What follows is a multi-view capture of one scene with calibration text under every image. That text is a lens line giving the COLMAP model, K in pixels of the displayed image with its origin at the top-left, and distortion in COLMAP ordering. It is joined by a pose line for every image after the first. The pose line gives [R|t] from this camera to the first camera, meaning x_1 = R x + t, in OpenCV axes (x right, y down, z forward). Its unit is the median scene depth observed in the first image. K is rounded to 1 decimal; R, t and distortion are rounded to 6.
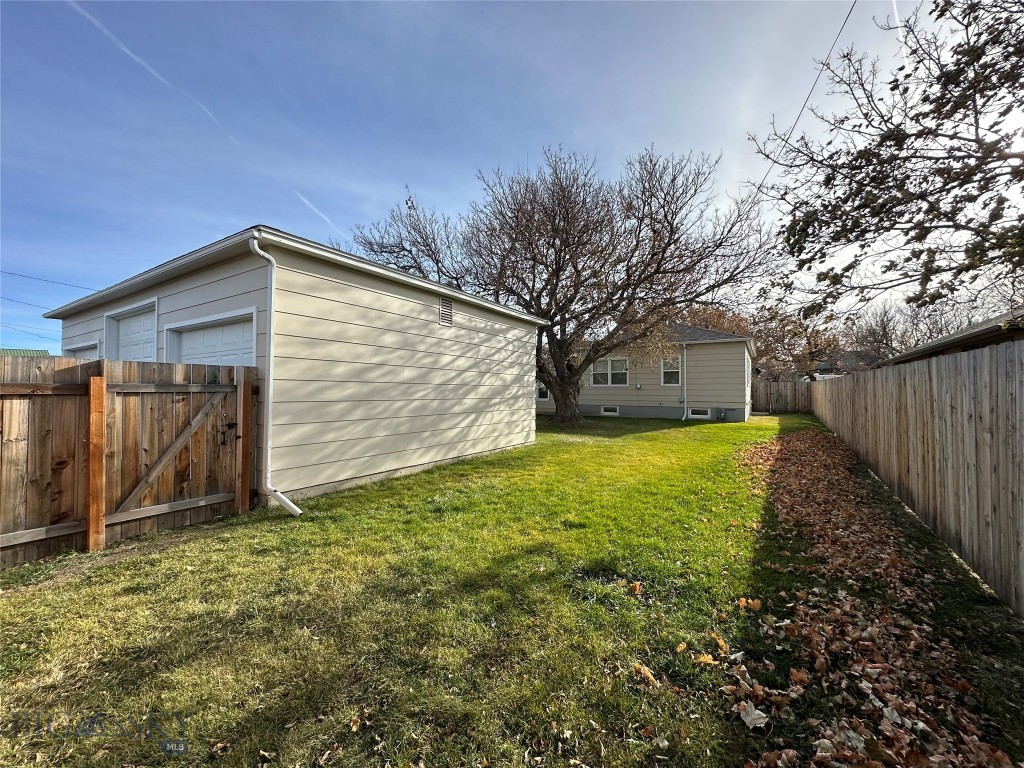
lens RADIAL K [[409.3, 0, 512.6], [0, 409.3, 386.3], [0, 0, 1]] dist [-0.005834, 0.001271]
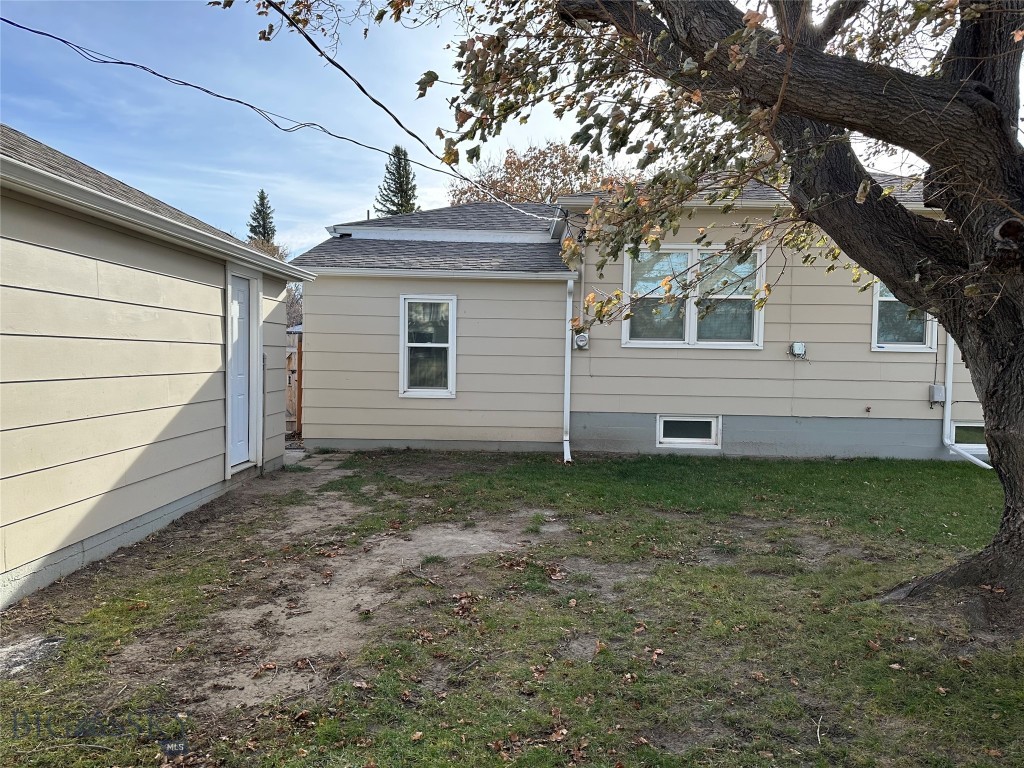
lens RADIAL K [[721.2, 0, 506.4], [0, 721.2, 387.2], [0, 0, 1]] dist [0.032974, -0.008968]
pose [[0.857325, -0.009577, 0.514686, -0.271040], [-0.023094, 0.998105, 0.057039, 0.005873], [-0.514257, -0.060788, 0.855479, 1.370443]]
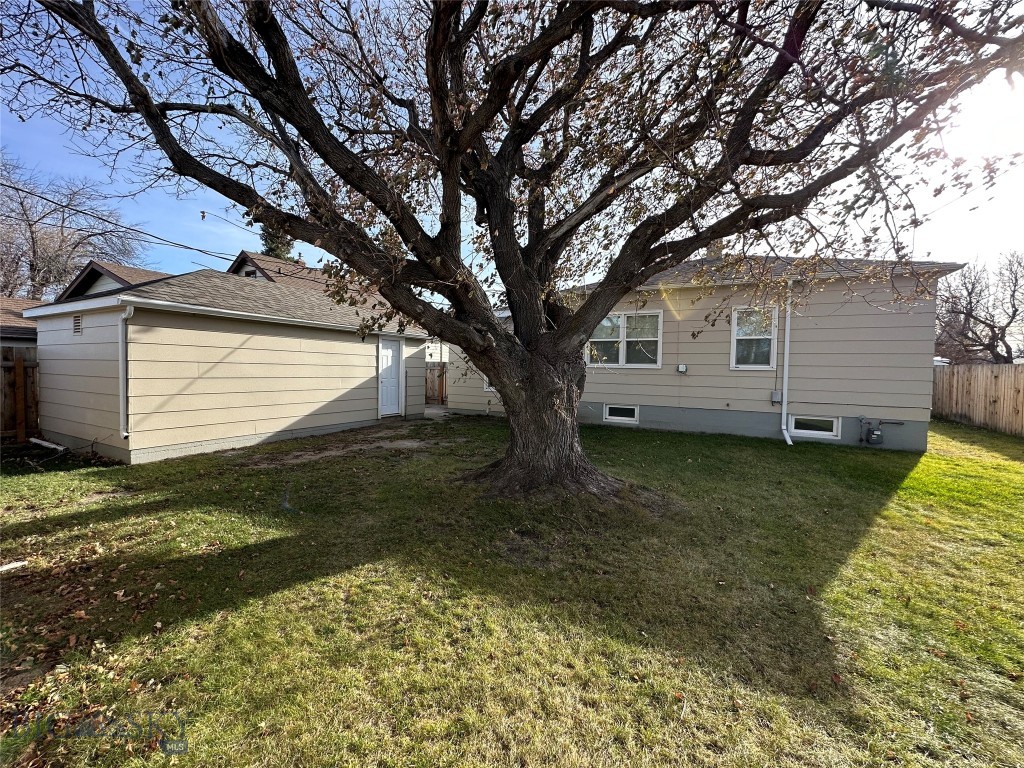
lens RADIAL K [[409.3, 0, 511.0], [0, 409.3, 383.6], [0, 0, 1]] dist [-0.005834, 0.001271]
pose [[0.997415, 0.015119, 0.070253, 0.131089], [-0.018405, 0.998755, 0.046358, -0.000814], [-0.069465, -0.047532, 0.996451, 1.058882]]
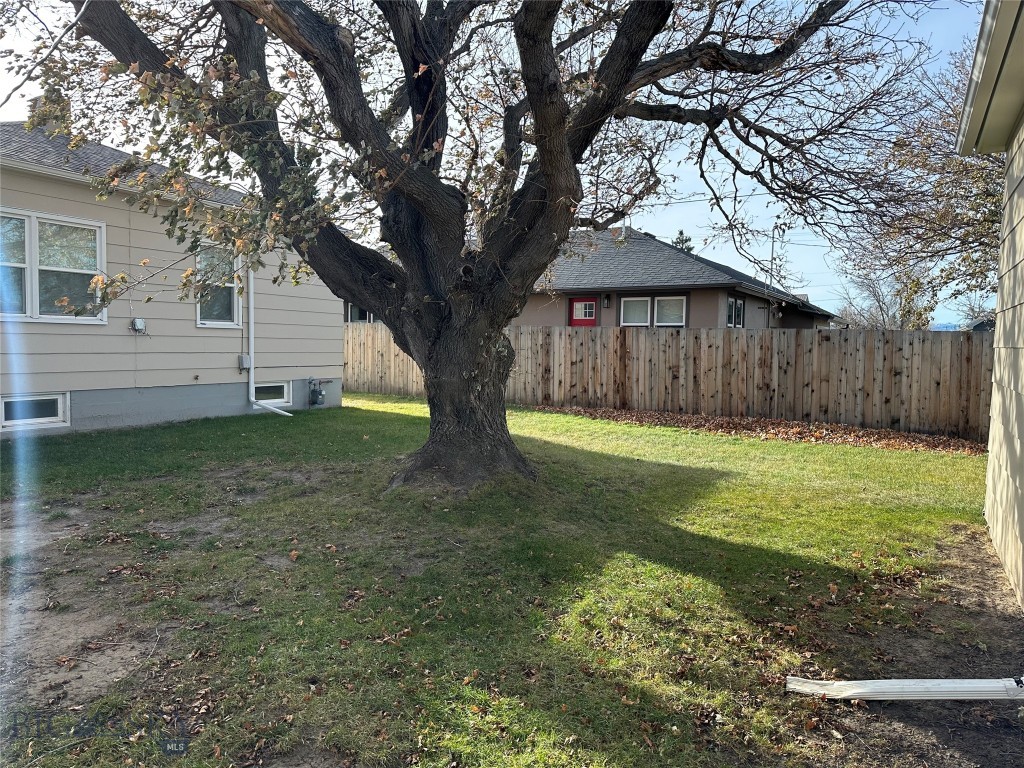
lens RADIAL K [[721.2, 0, 509.0], [0, 721.2, 383.0], [0, 0, 1]] dist [0.032974, -0.008968]
pose [[-0.042786, -0.060533, 0.997249, -0.527543], [-0.030022, 0.997790, 0.059278, 0.007079], [-0.998633, -0.027403, -0.044509, 1.529224]]
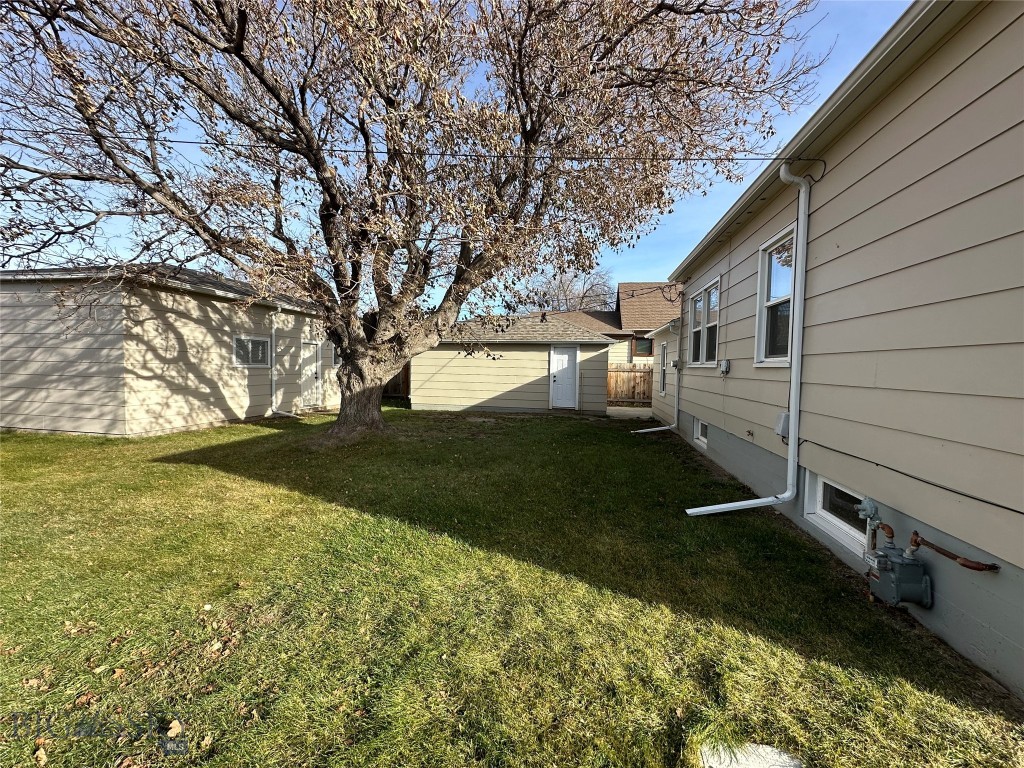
lens RADIAL K [[409.3, 0, 514.1], [0, 409.3, 383.7], [0, 0, 1]] dist [-0.005834, 0.001271]
pose [[0.357069, 0.043780, -0.933052, 1.103813], [-0.006421, 0.998992, 0.044417, 0.001029], [0.934056, -0.009868, 0.356990, 1.535654]]
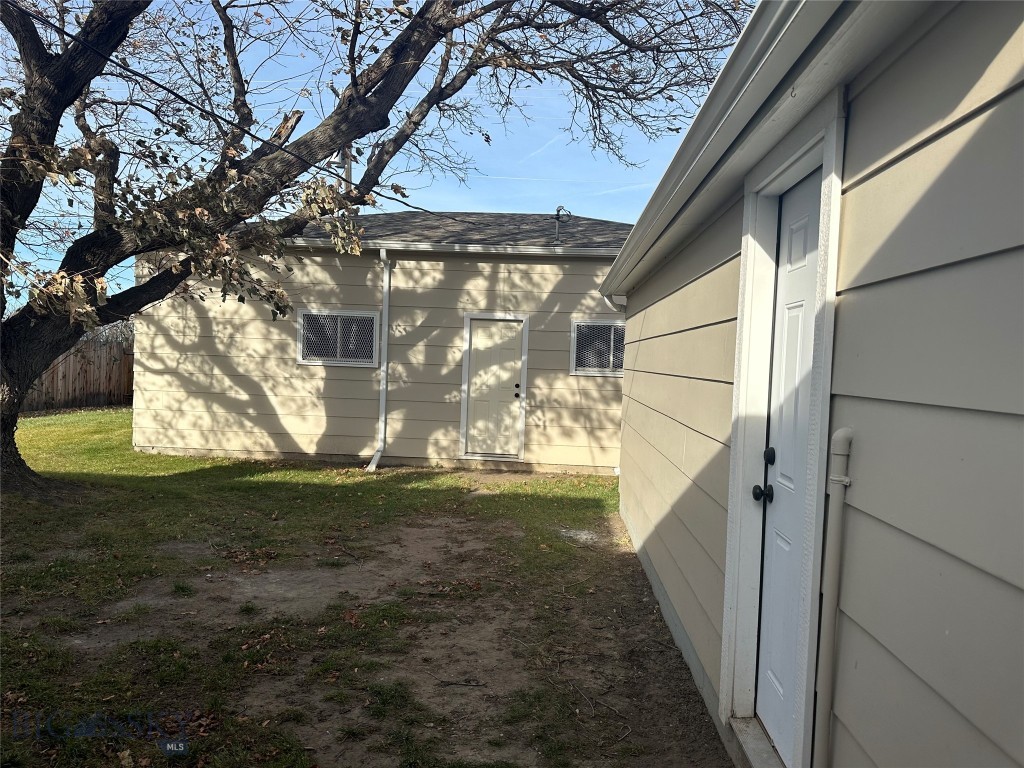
lens RADIAL K [[721.2, 0, 514.7], [0, 721.2, 385.4], [0, 0, 1]] dist [0.032974, -0.008968]
pose [[-0.875307, -0.022280, -0.483055, 0.088644], [-0.037605, 0.999049, 0.022060, 0.008958], [0.482104, 0.037475, -0.875312, 2.354529]]
